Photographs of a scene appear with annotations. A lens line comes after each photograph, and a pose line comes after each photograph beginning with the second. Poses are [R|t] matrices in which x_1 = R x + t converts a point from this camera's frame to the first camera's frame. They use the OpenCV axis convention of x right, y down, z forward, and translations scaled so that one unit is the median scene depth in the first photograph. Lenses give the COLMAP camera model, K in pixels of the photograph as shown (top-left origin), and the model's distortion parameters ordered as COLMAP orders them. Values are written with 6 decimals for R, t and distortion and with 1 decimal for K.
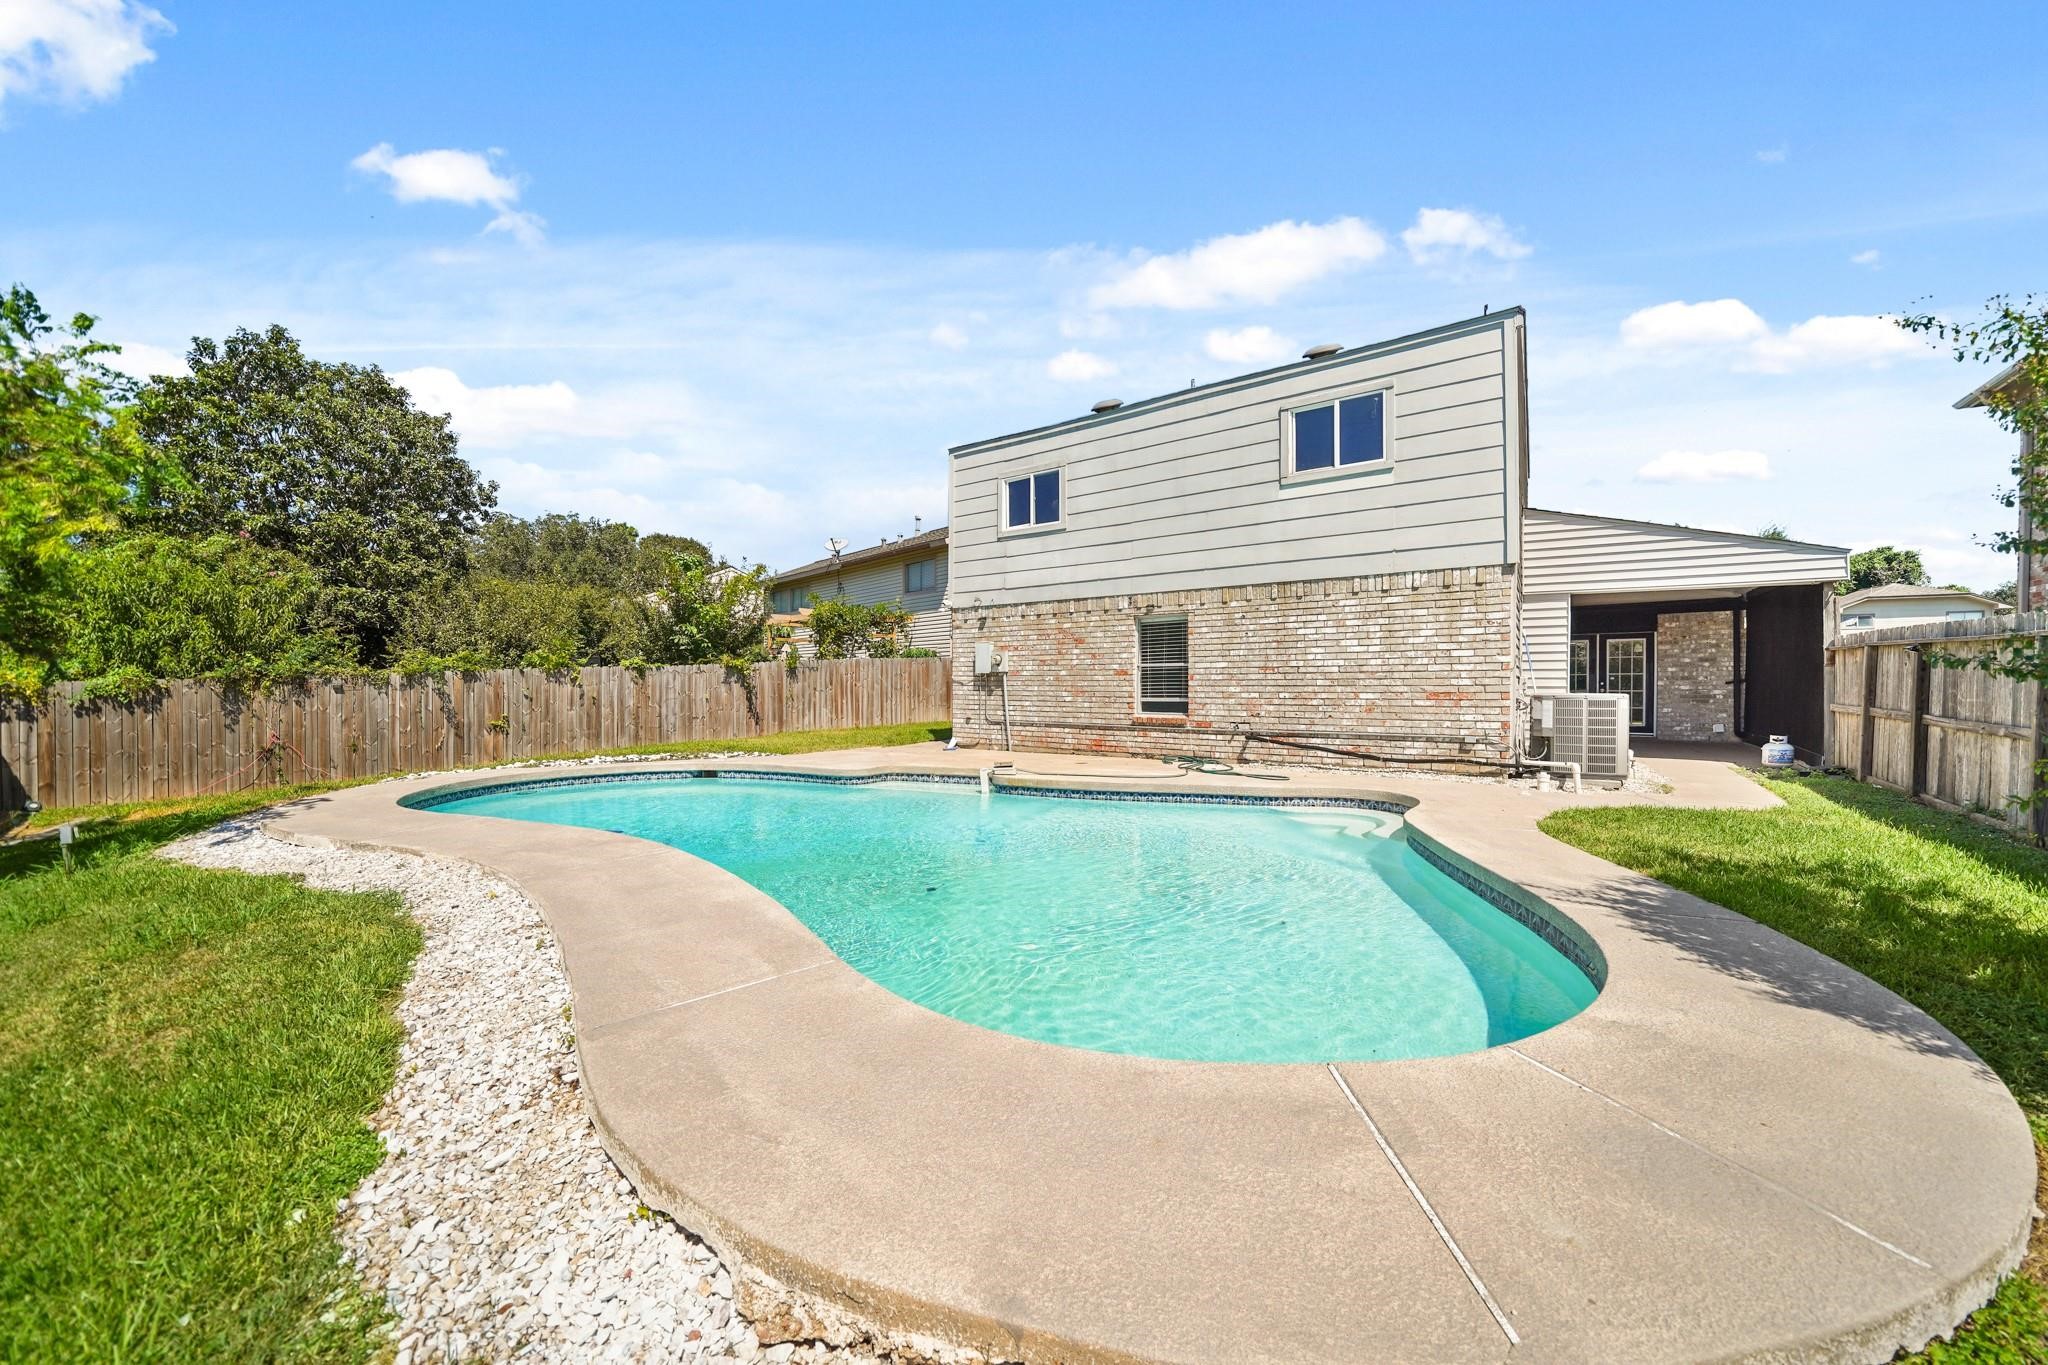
lens RADIAL K [[706.6, 0, 1038.8], [0, 706.6, 693.3], [0, 0, 1]] dist [0.000280, 0.000029]
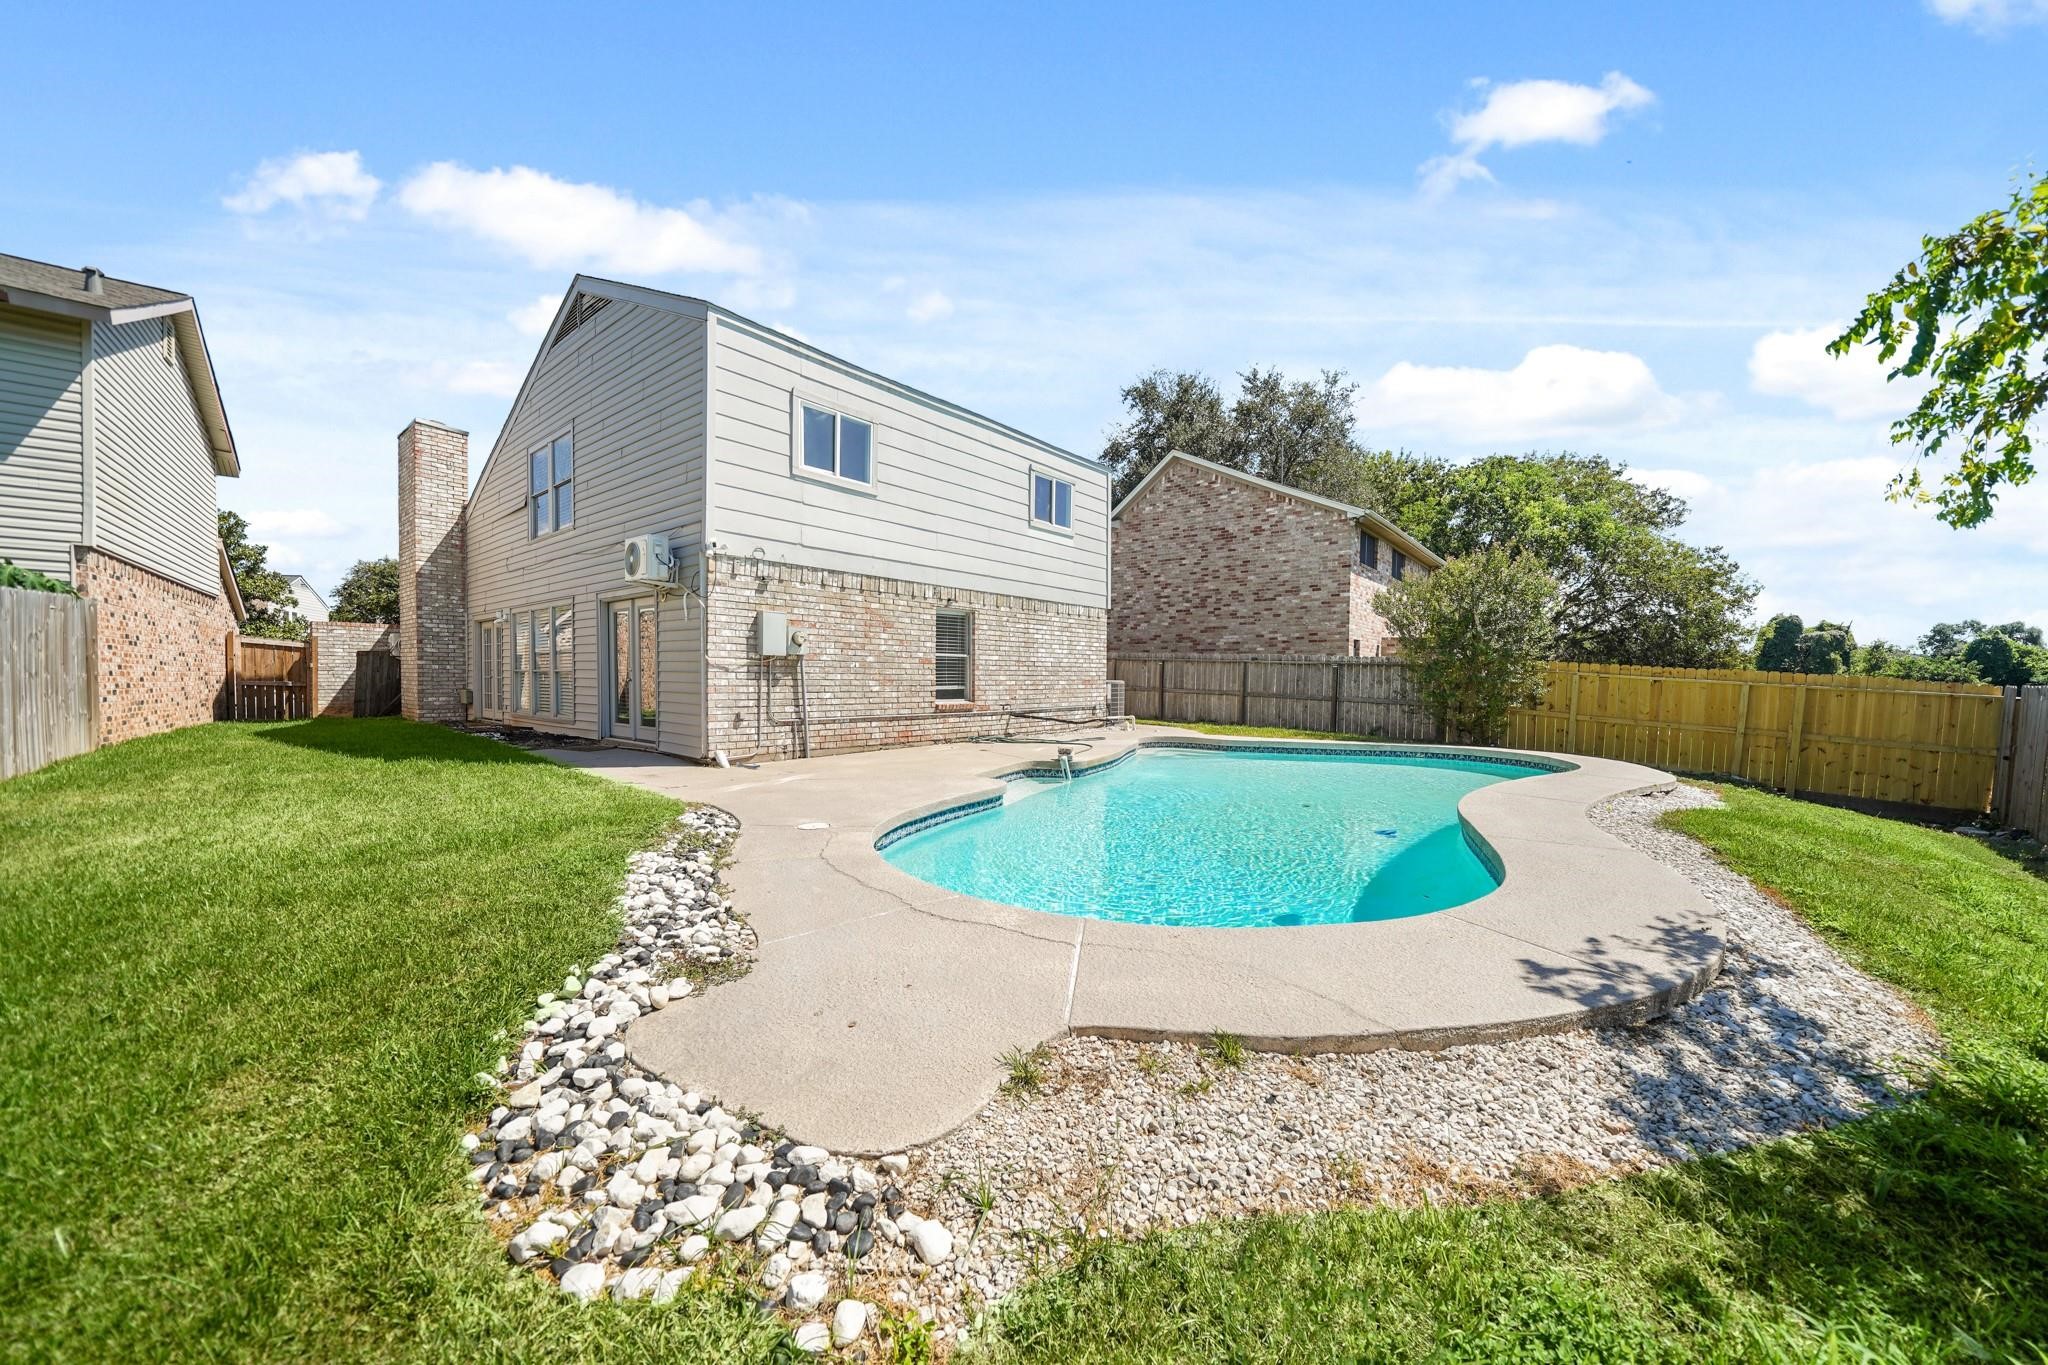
lens RADIAL K [[750.9, 0, 1024.0], [0, 750.9, 682.5], [0, 0, 1]] dist [0.000187, 0.000007]
pose [[0.071557, -0.011630, 0.997369, -0.889678], [-0.001610, 0.999929, 0.011775, -0.011280], [-0.997435, -0.002448, 0.071533, 0.750639]]
